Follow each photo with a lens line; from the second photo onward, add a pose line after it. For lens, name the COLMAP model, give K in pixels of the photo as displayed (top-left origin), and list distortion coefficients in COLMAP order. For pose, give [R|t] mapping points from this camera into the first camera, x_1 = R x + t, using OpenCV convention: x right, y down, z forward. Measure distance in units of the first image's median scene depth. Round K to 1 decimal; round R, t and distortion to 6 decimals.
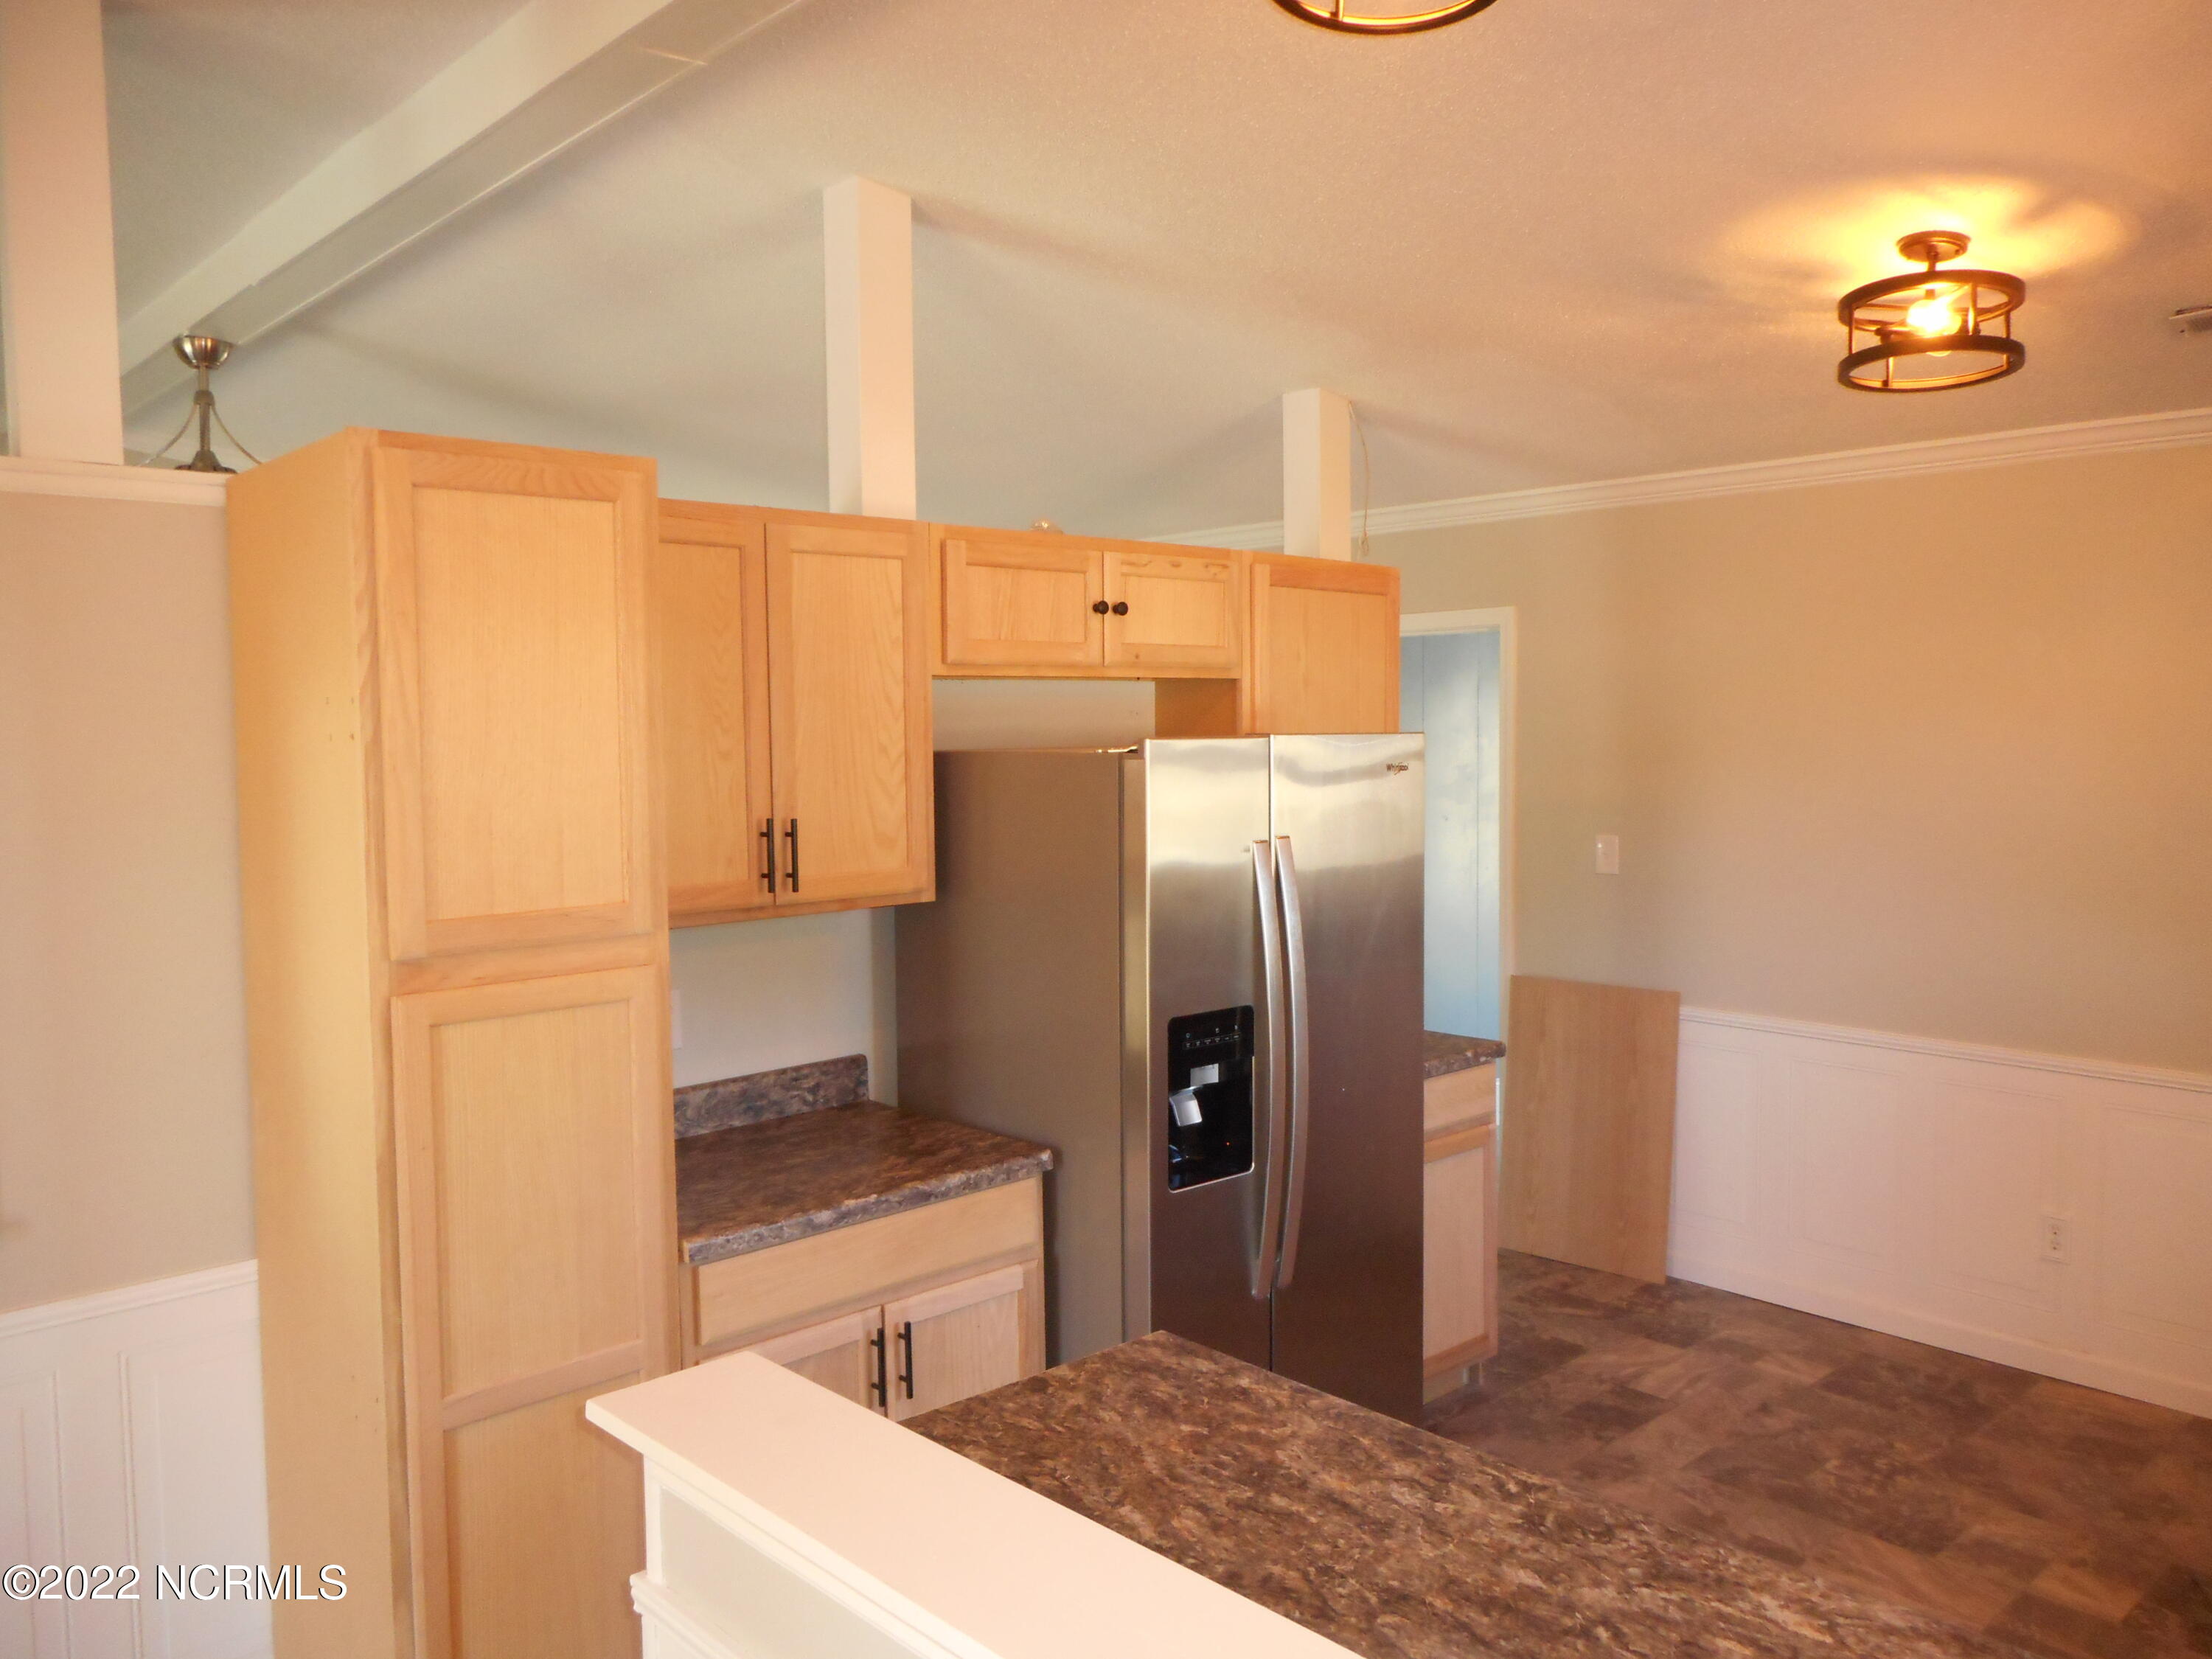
lens RADIAL K [[1655.5, 0, 1097.5], [0, 1655.5, 806.2], [0, 0, 1]] dist [-0.003756, 0.041973]
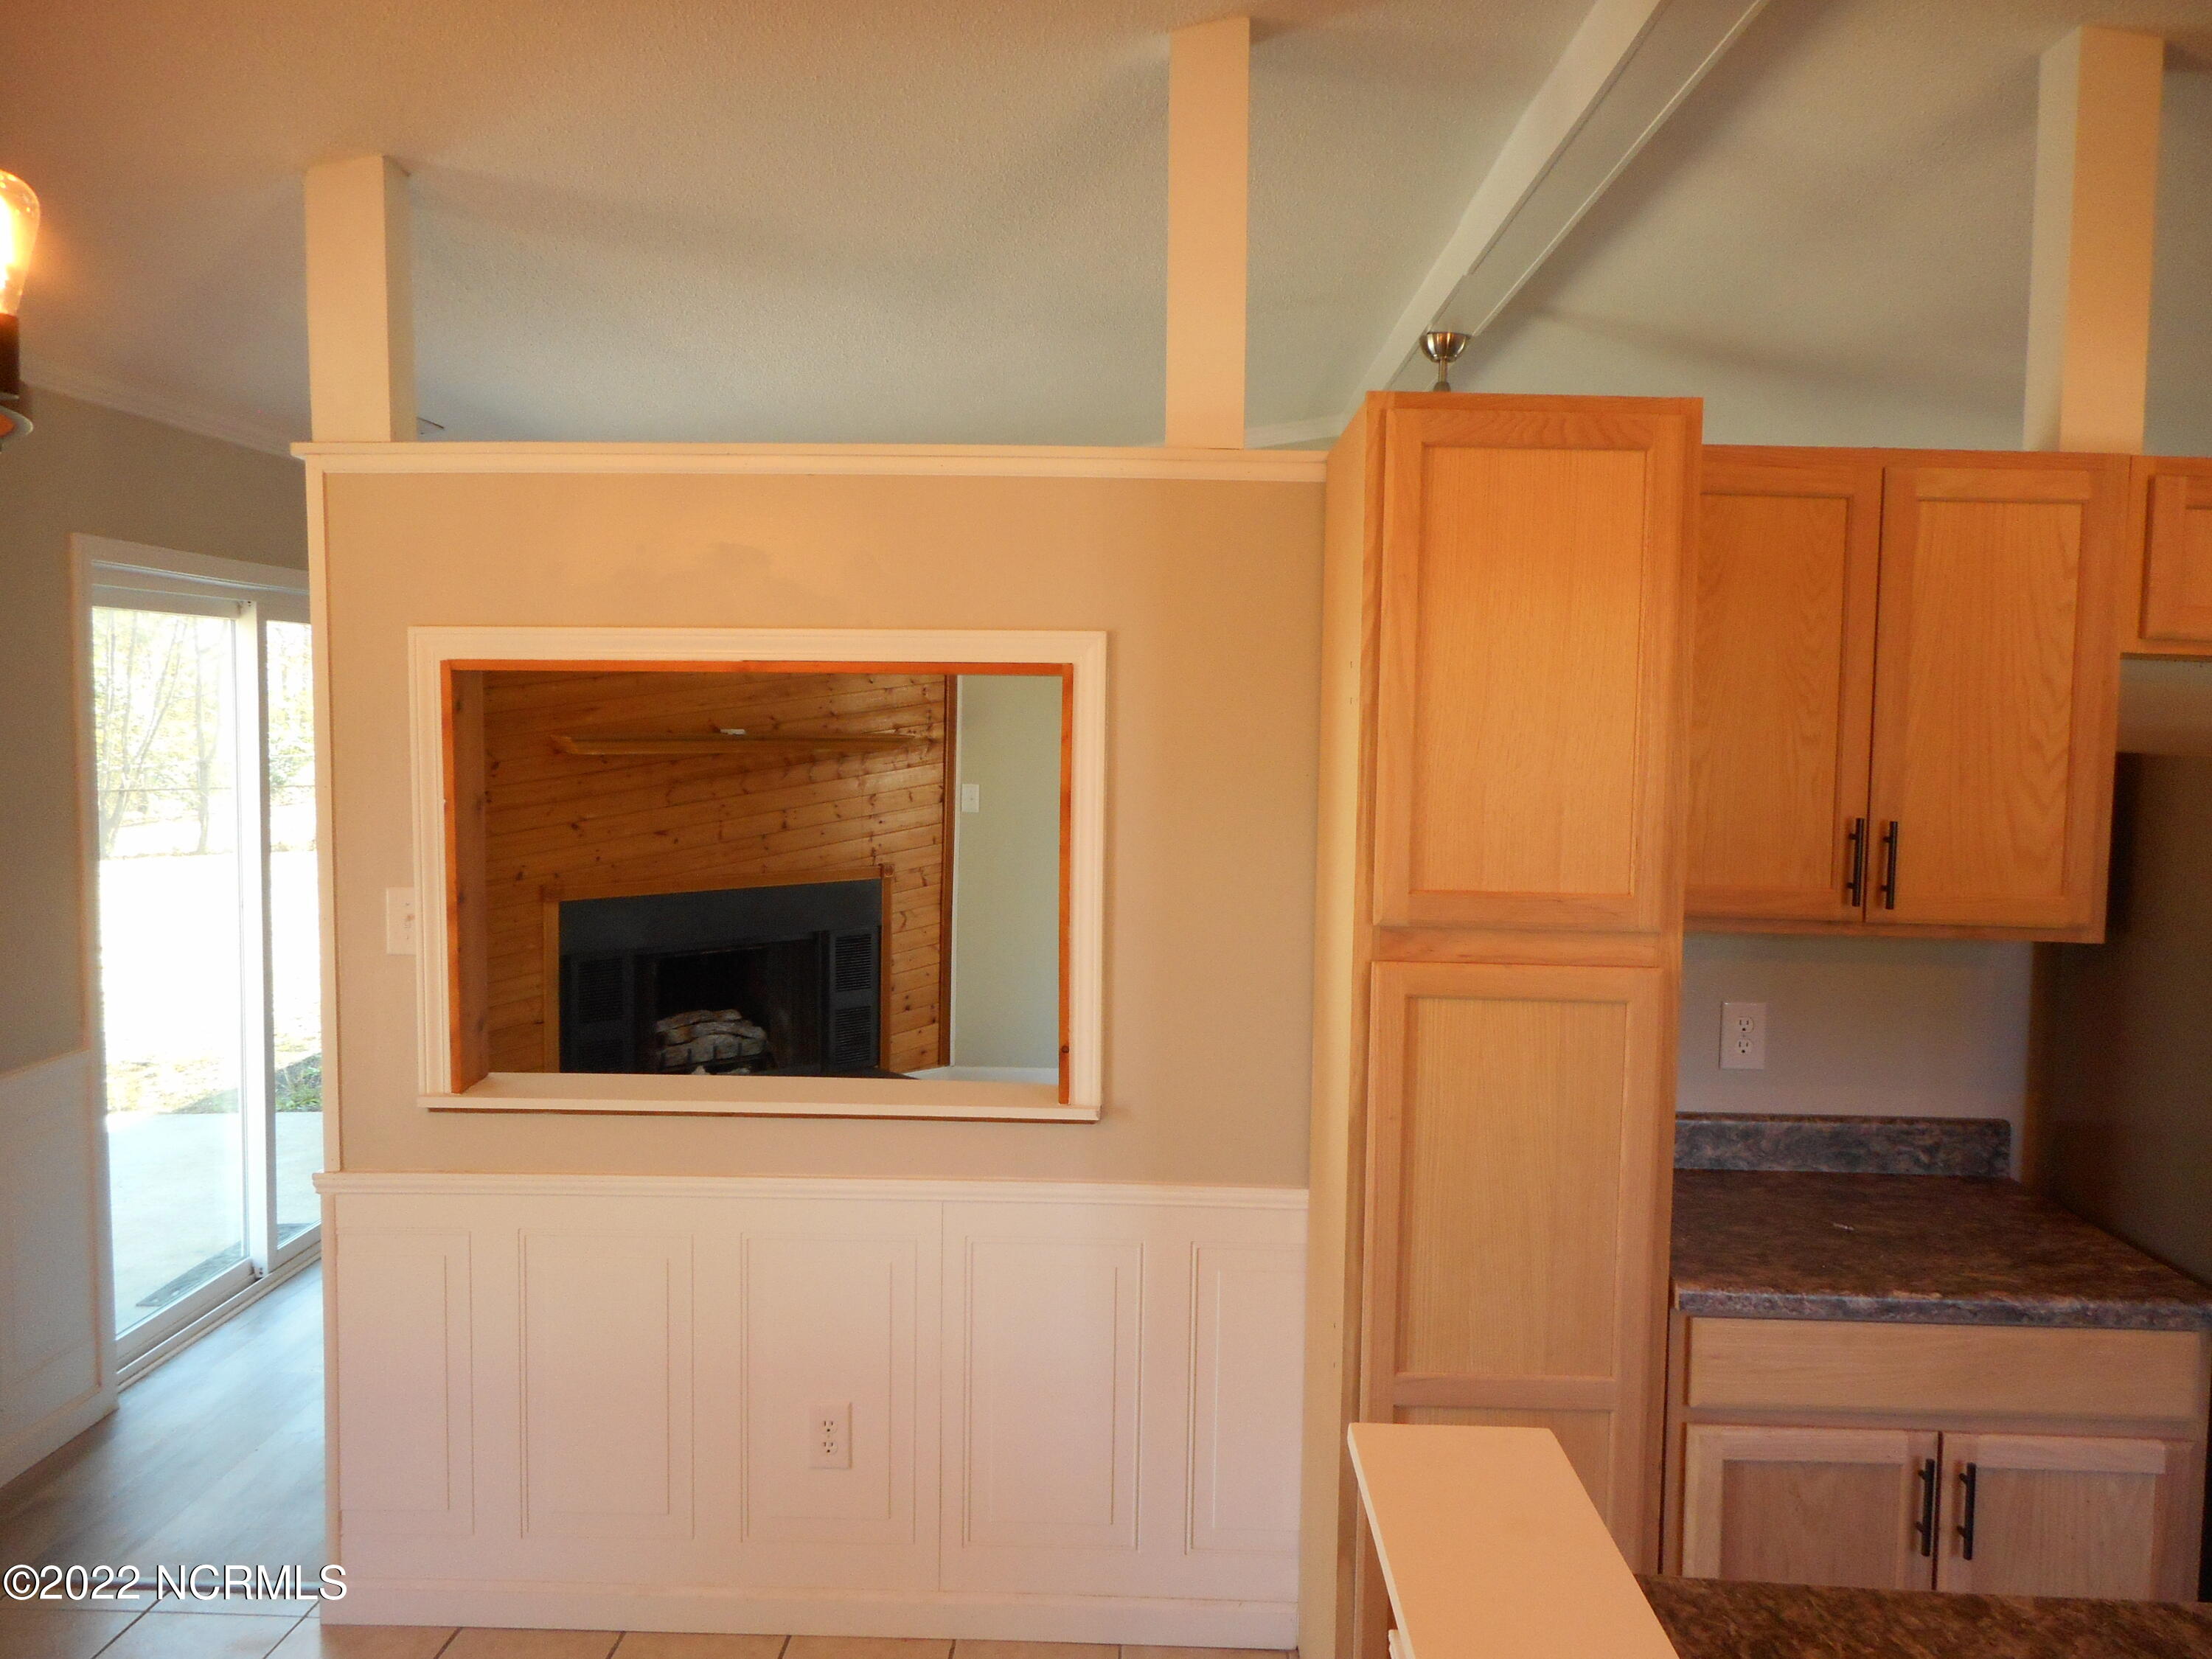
lens RADIAL K [[1662.8, 0, 1112.9], [0, 1662.8, 792.0], [0, 0, 1]] dist [0.002519, -0.001517]
pose [[0.720178, 0.073414, -0.689894, 0.112635], [-0.072131, 0.996920, 0.030788, -0.004723], [0.690029, 0.027589, 0.723255, 0.125588]]
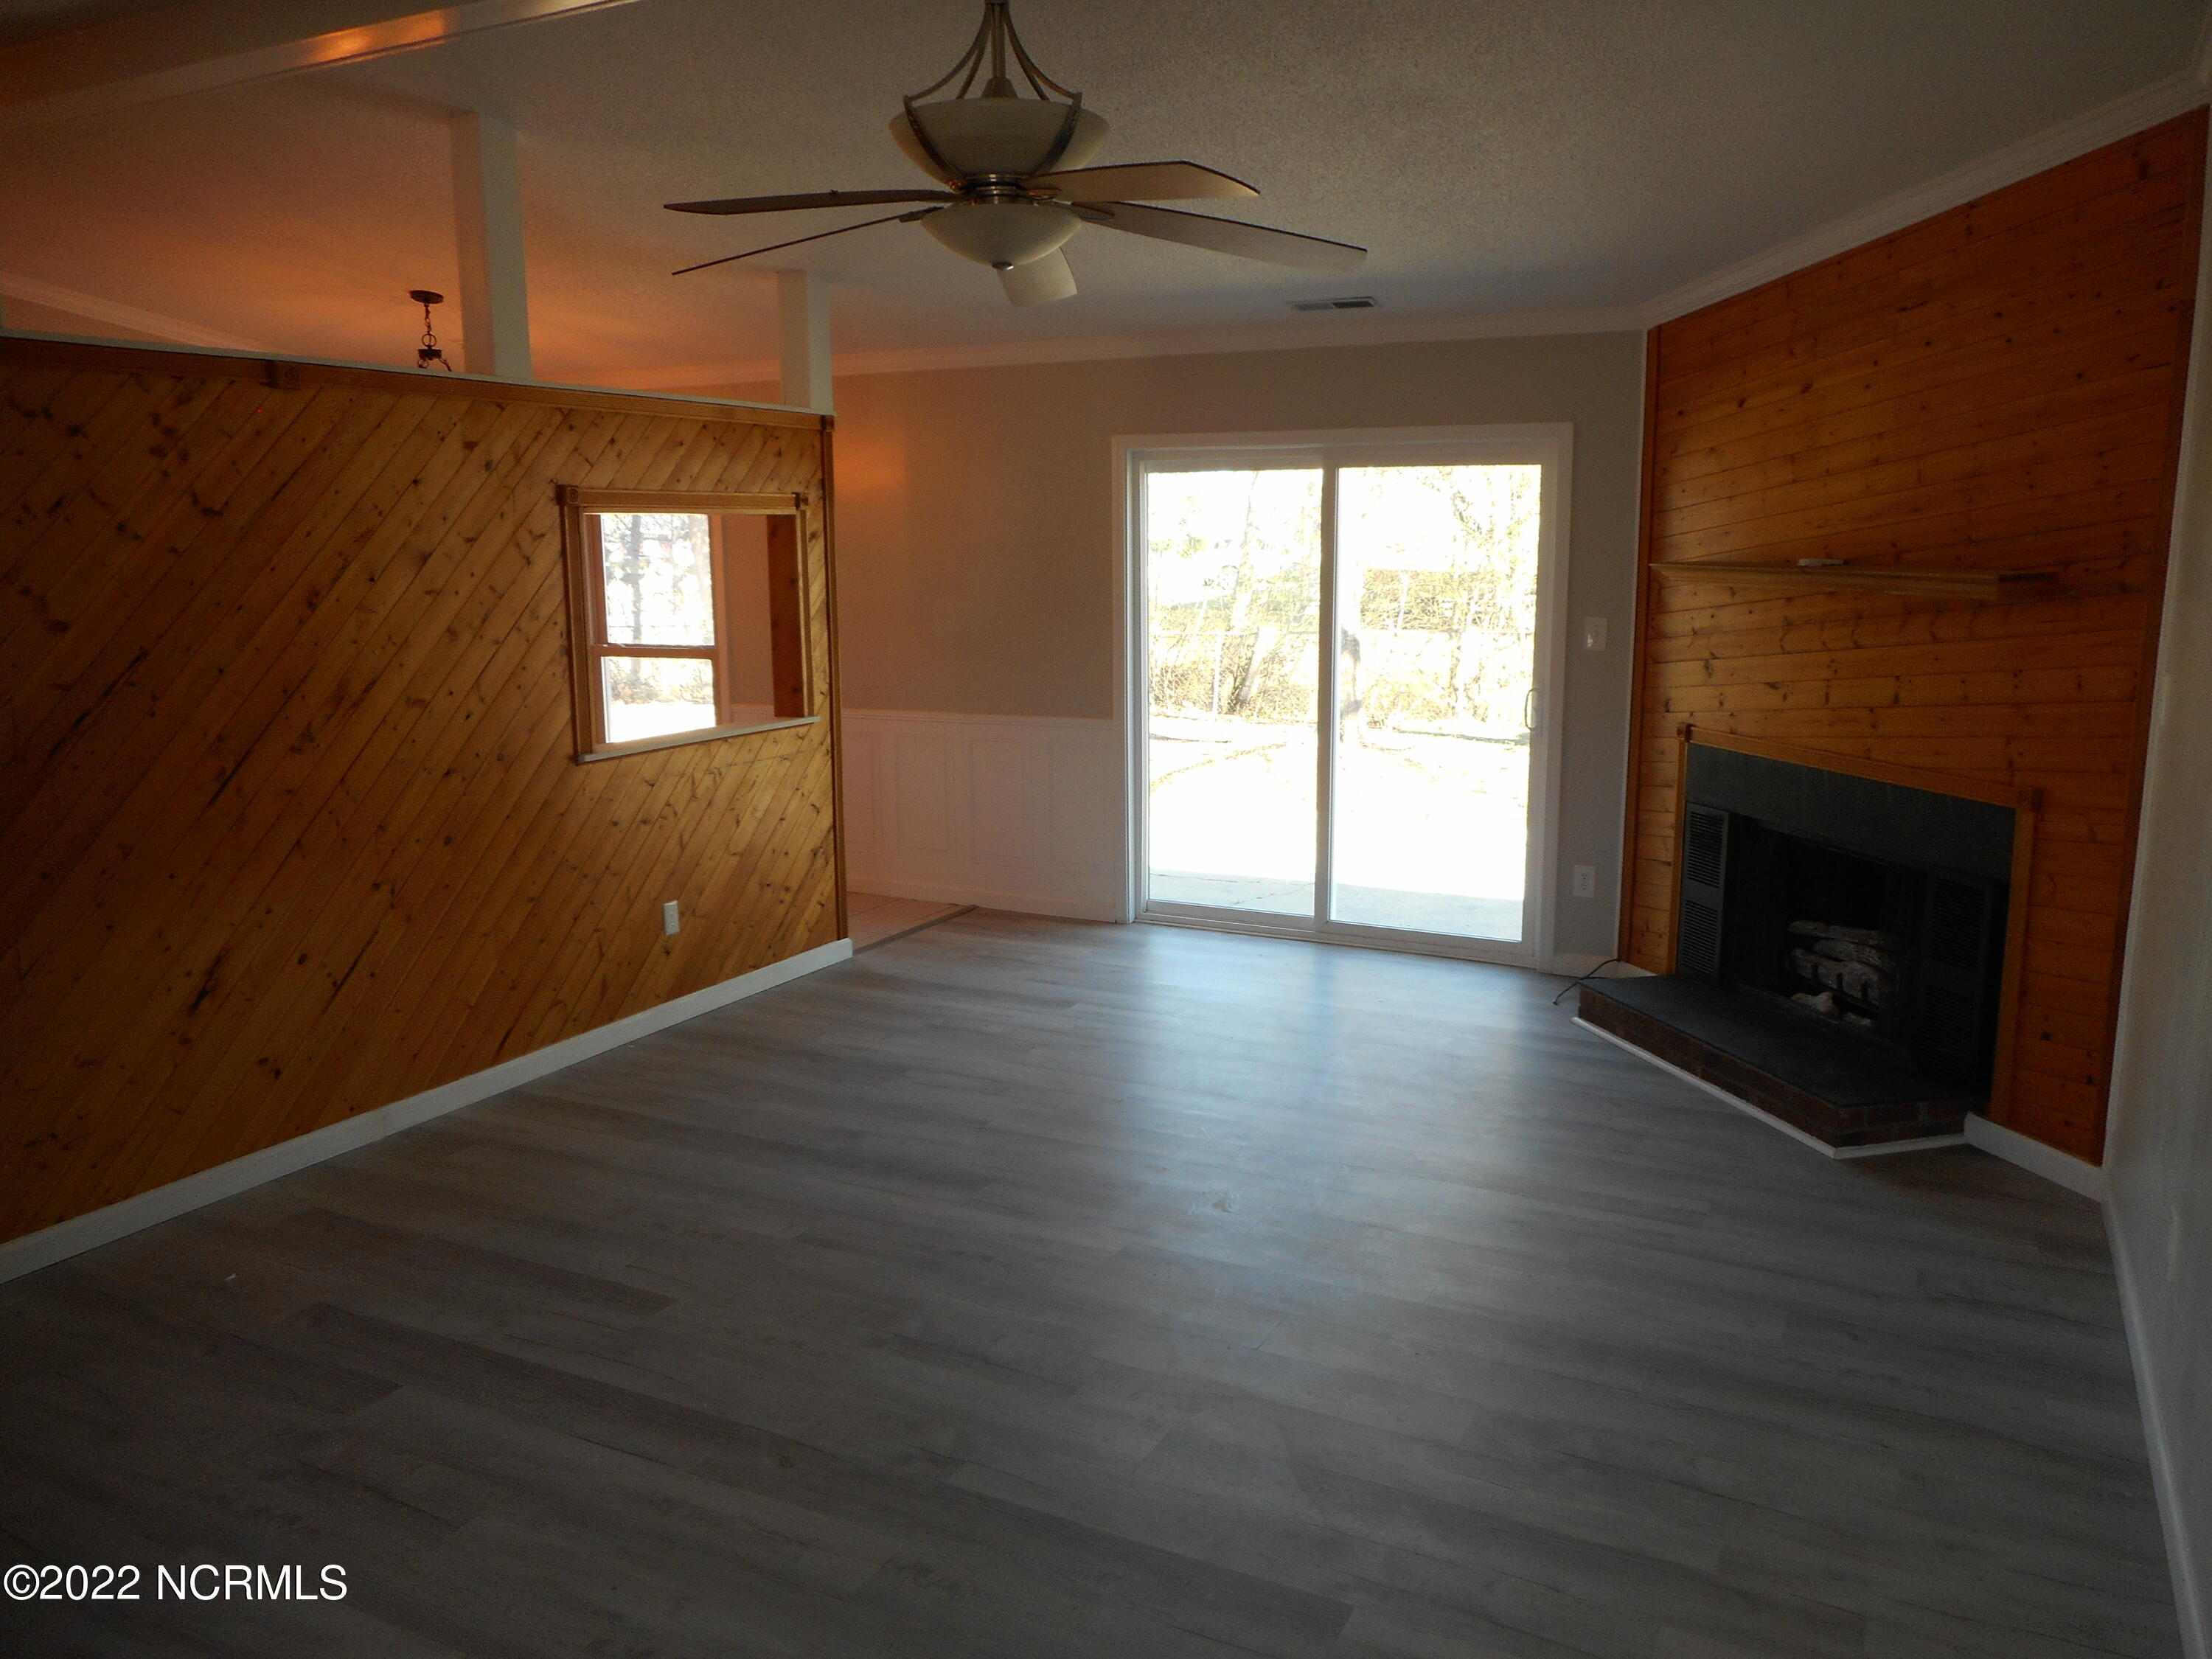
lens RADIAL K [[1691.1, 0, 1109.5], [0, 1691.1, 784.9], [0, 0, 1]] dist [0.005034, 0.006427]
pose [[-0.936782, 0.080964, -0.340417, -0.494722], [0.006855, 0.976923, 0.213484, -0.127942], [0.349845, 0.197654, -0.915719, 2.675469]]
